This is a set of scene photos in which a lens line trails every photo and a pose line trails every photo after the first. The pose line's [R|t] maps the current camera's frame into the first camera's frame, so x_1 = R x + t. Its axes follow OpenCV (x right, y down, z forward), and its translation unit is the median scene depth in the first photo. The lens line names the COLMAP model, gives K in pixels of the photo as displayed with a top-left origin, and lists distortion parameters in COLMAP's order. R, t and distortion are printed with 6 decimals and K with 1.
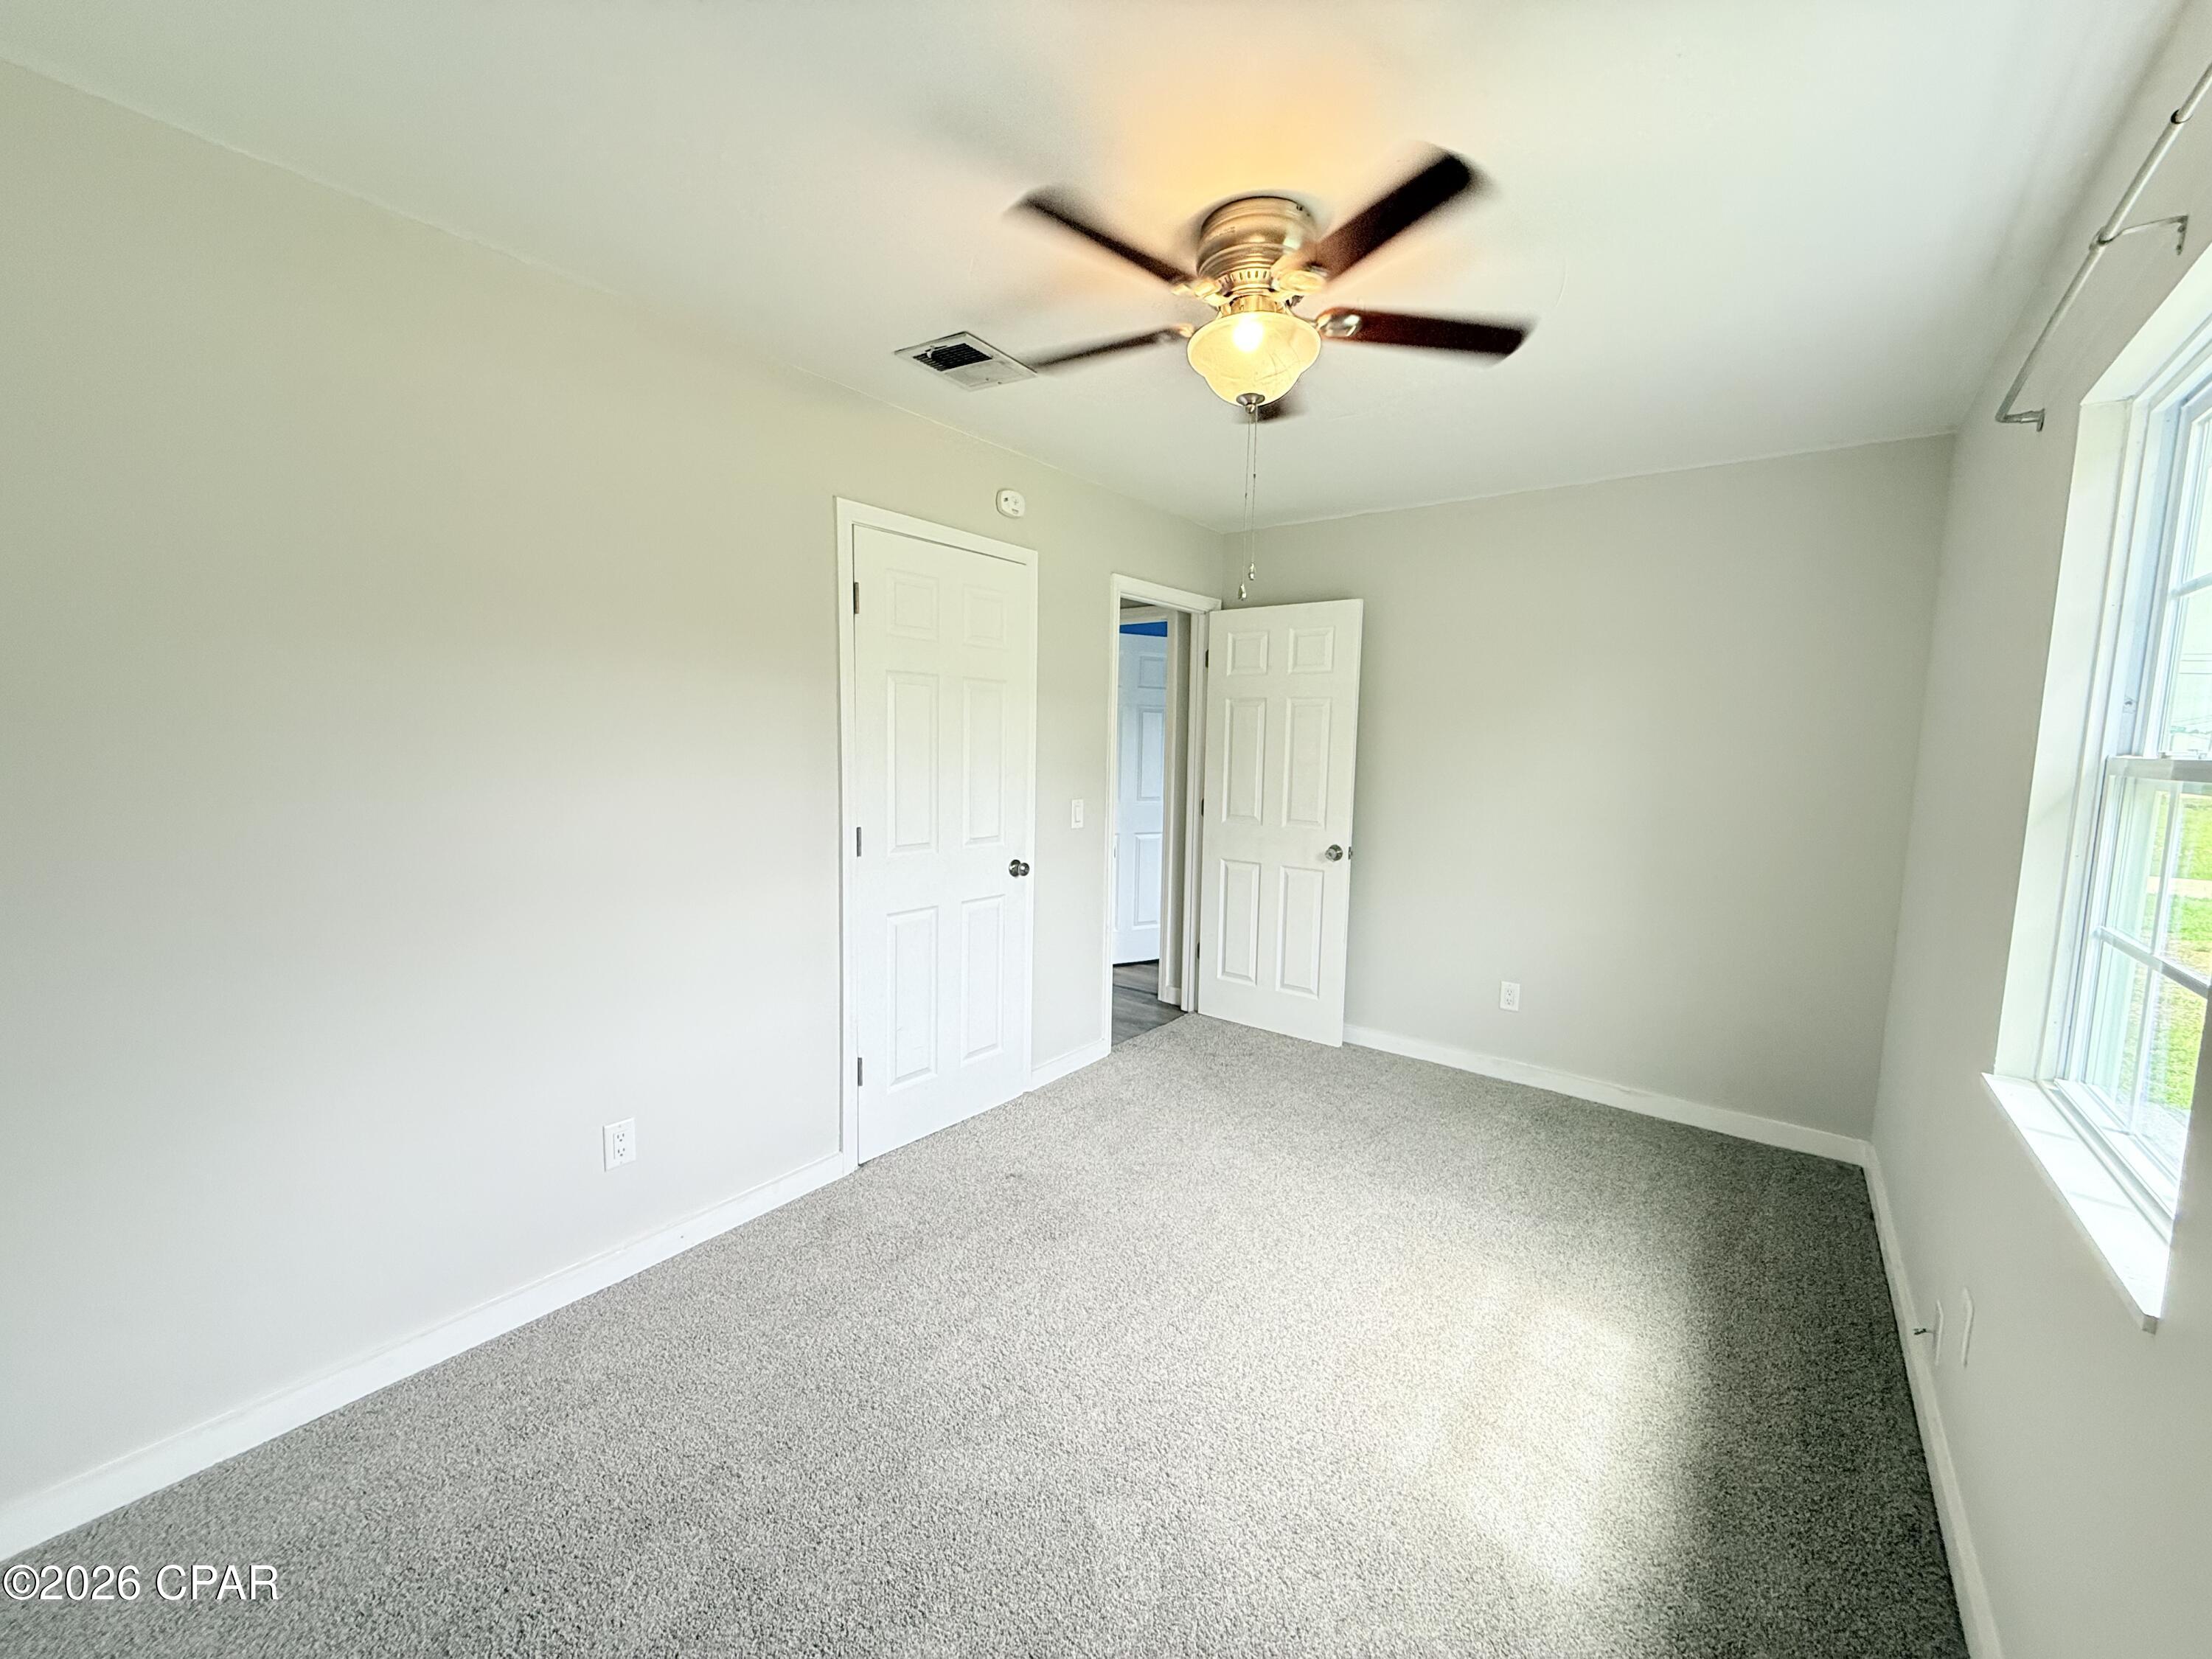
lens RADIAL K [[881.2, 0, 1115.7], [0, 881.2, 828.2], [0, 0, 1]] dist [0.001518, 0.000448]
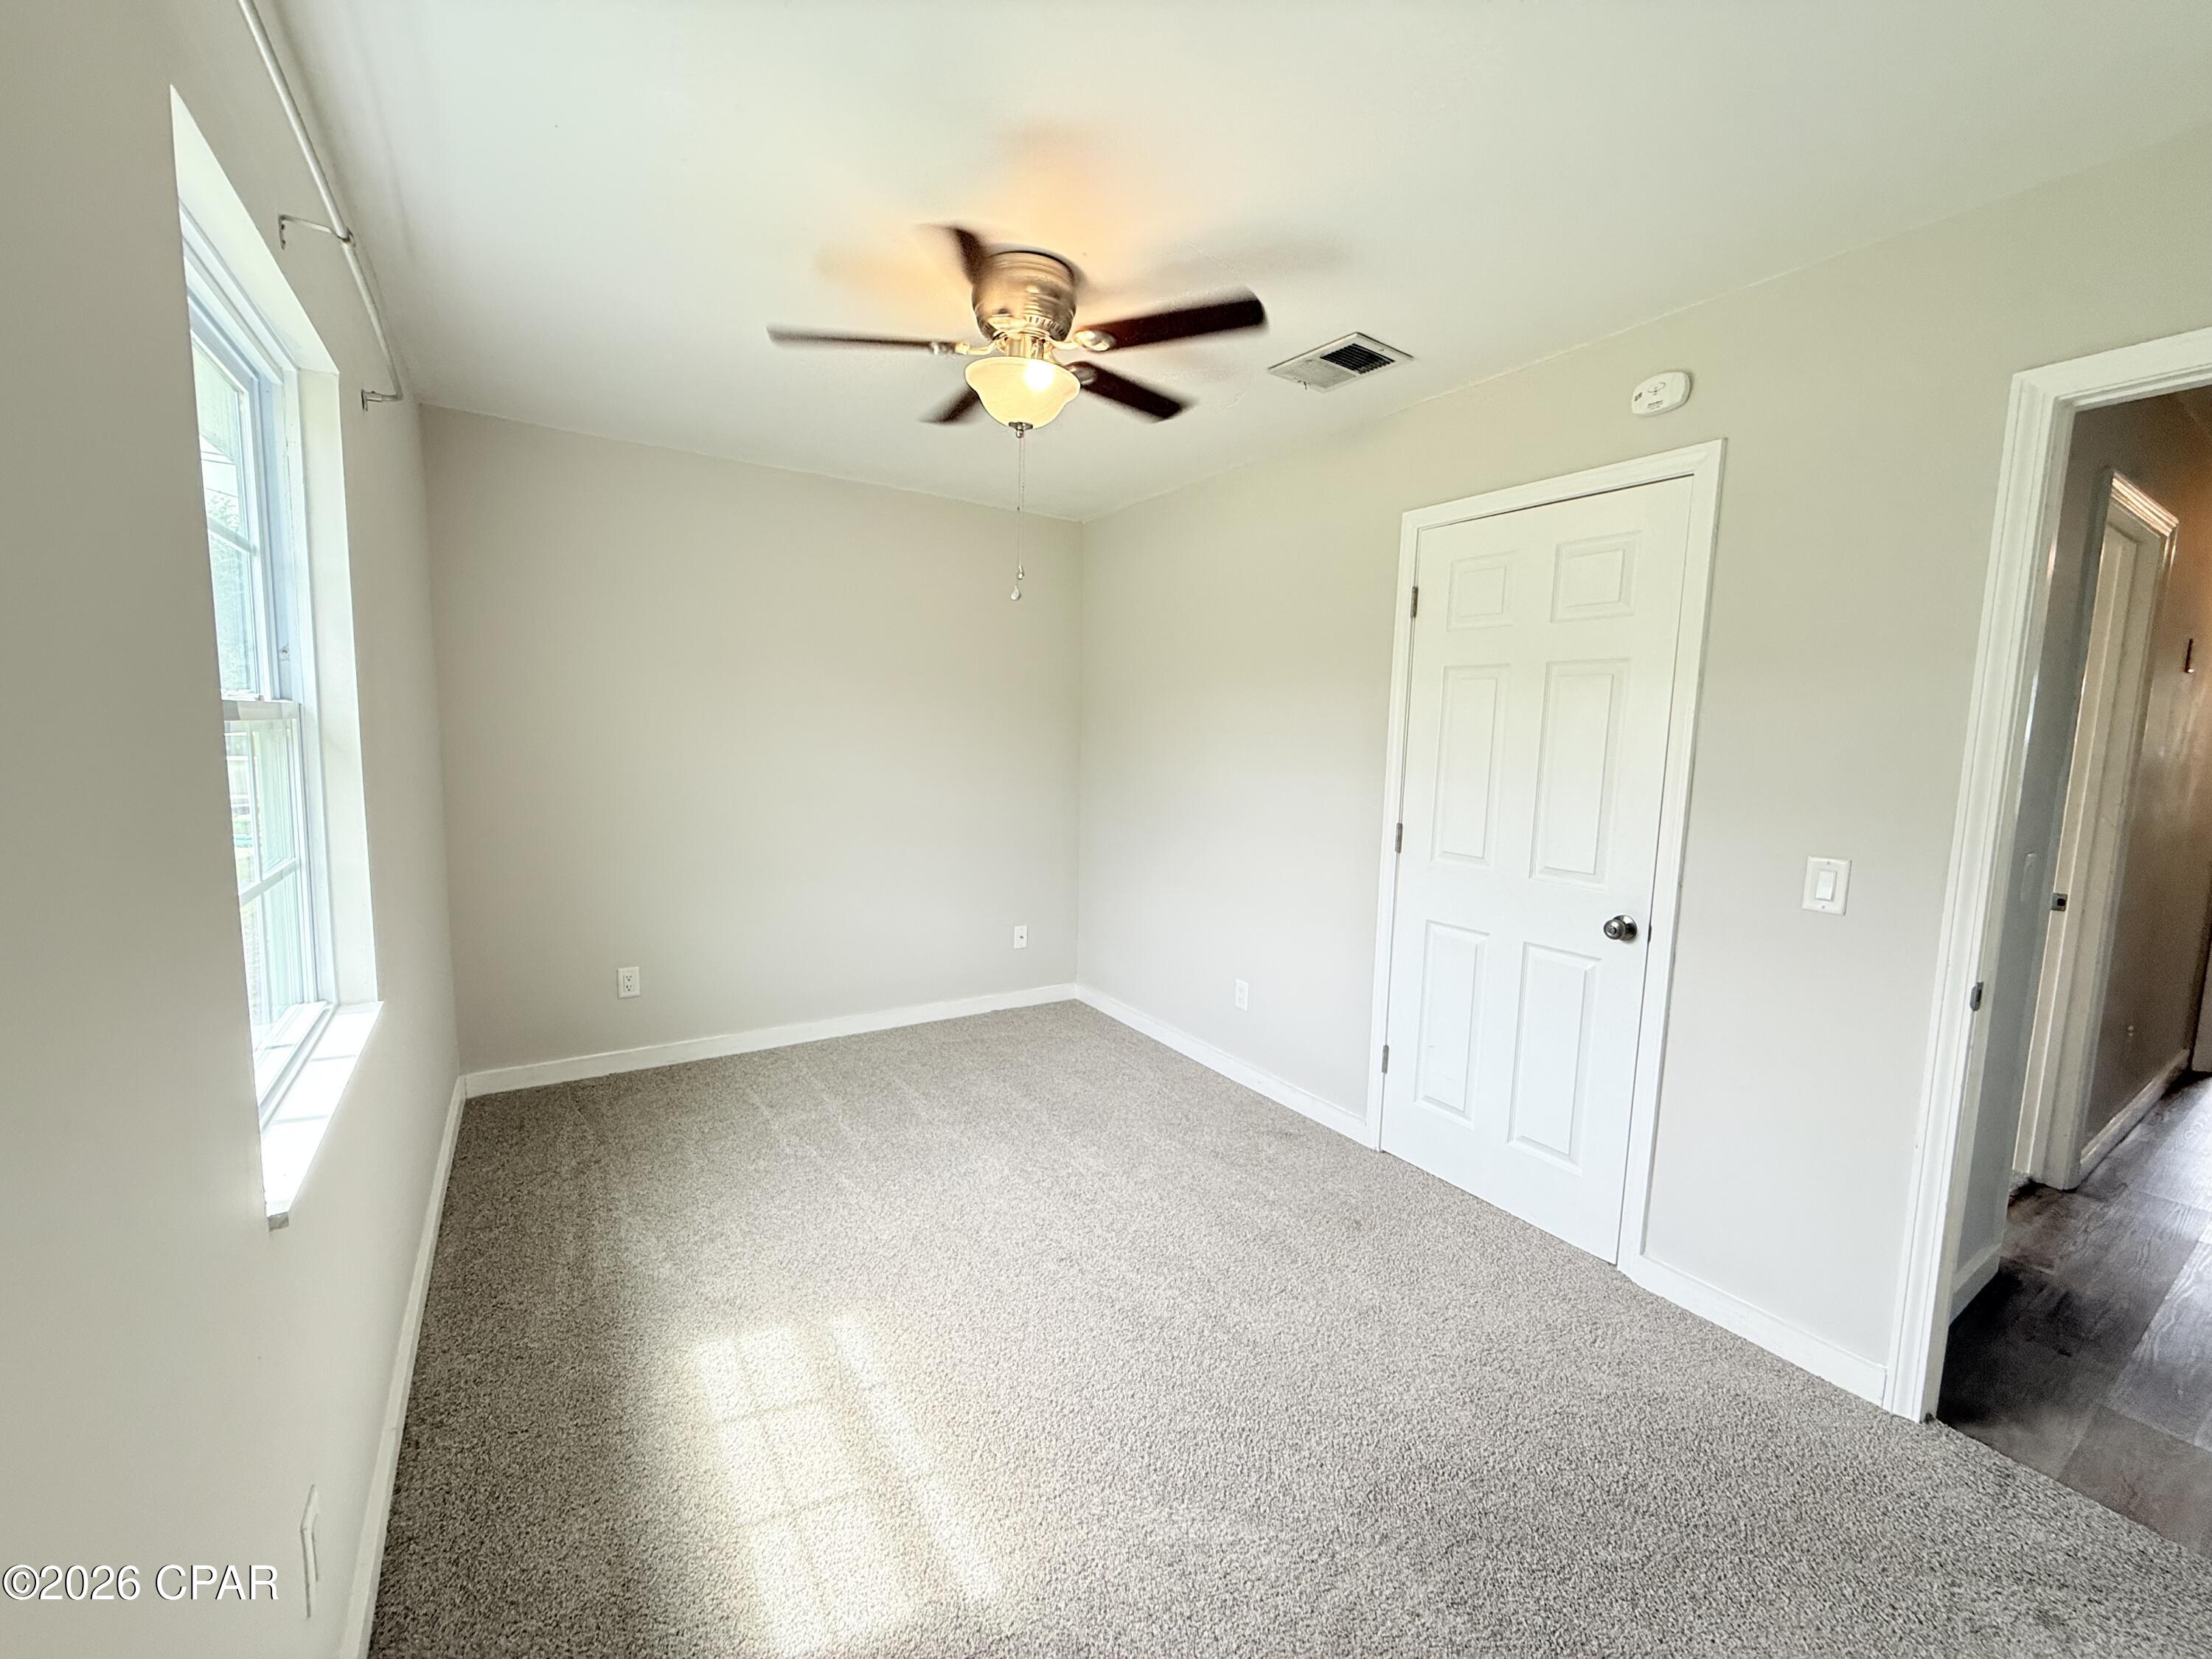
lens RADIAL K [[881.2, 0, 1096.9], [0, 881.2, 826.4], [0, 0, 1]] dist [0.001518, 0.000448]
pose [[-0.340406, 0.070776, -0.937611, 0.729526], [-0.130532, 0.983951, 0.121664, -0.069808], [0.931174, 0.163803, -0.325704, 0.917132]]
